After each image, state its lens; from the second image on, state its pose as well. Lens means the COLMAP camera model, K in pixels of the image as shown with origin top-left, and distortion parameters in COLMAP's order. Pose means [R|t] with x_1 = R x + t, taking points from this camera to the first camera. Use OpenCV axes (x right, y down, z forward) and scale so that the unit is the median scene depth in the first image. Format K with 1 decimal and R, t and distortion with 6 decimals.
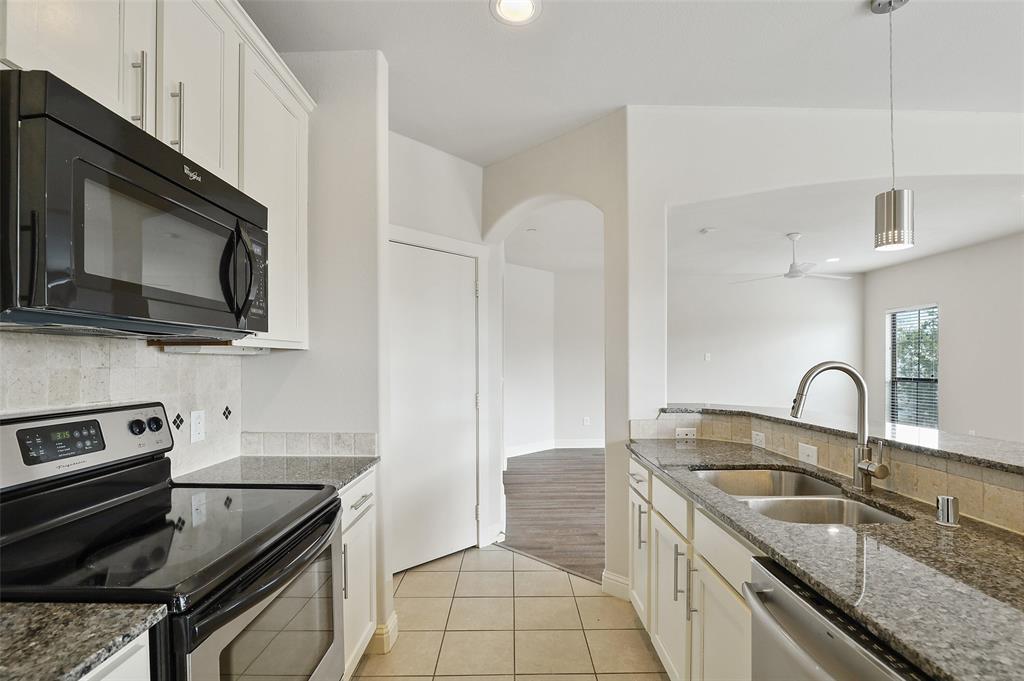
lens RADIAL K [[483.1, 0, 518.7], [0, 483.1, 353.7], [0, 0, 1]] dist [-0.035350, 0.007299]
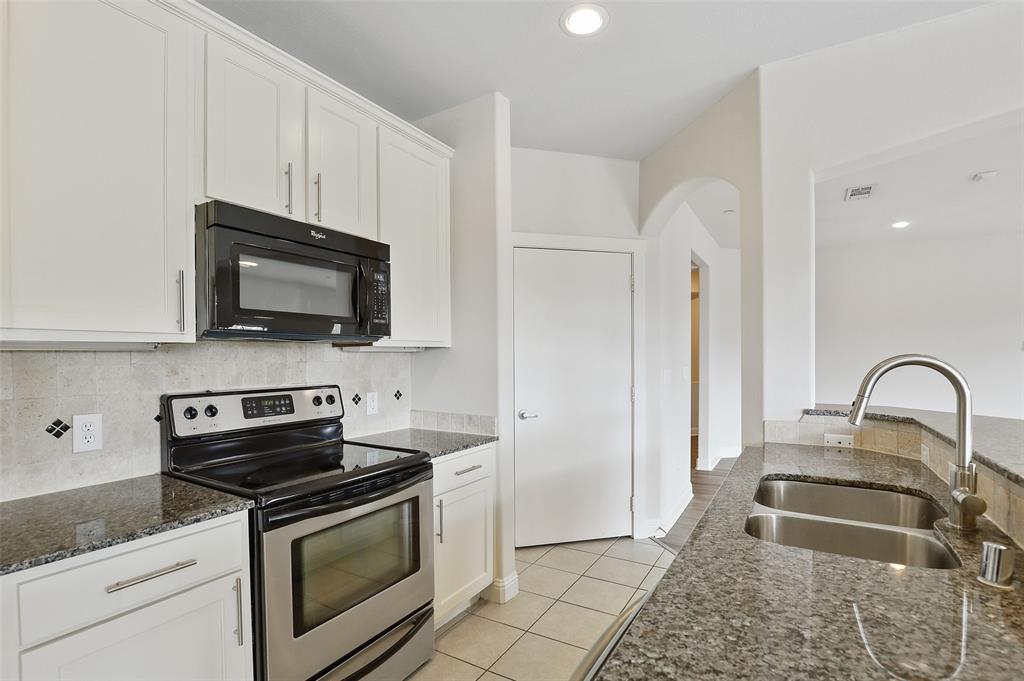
lens RADIAL K [[483.2, 0, 512.7], [0, 483.2, 348.1], [0, 0, 1]] dist [-0.028264, -0.000264]
pose [[0.850503, -0.013383, -0.525800, 0.488038], [0.015162, 0.999885, -0.000924, -0.003495], [0.525752, -0.007186, 0.850608, 0.010092]]
